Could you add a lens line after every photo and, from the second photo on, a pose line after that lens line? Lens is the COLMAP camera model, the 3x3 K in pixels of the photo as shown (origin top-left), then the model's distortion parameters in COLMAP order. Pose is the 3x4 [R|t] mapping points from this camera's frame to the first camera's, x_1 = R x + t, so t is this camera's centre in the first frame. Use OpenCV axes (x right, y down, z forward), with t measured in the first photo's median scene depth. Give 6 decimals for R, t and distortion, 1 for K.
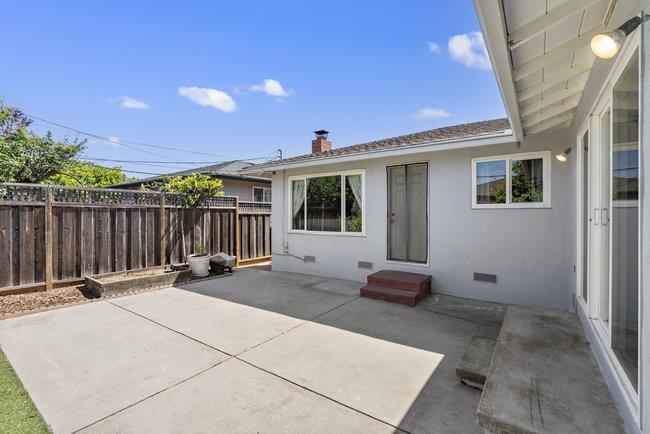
lens RADIAL K [[295.8, 0, 325.5], [0, 295.8, 215.3], [0, 0, 1]] dist [-0.008171, 0.001967]
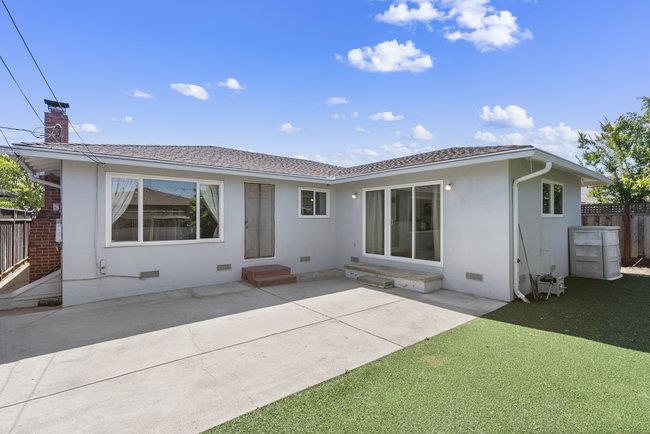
lens RADIAL K [[295.8, 0, 350.2], [0, 295.8, 219.7], [0, 0, 1]] dist [-0.008171, 0.001967]
pose [[0.260497, 0.000109, 0.965475, -0.779696], [0.004113, 0.999991, -0.001223, -0.008096], [-0.965466, 0.004289, 0.260494, 0.237048]]
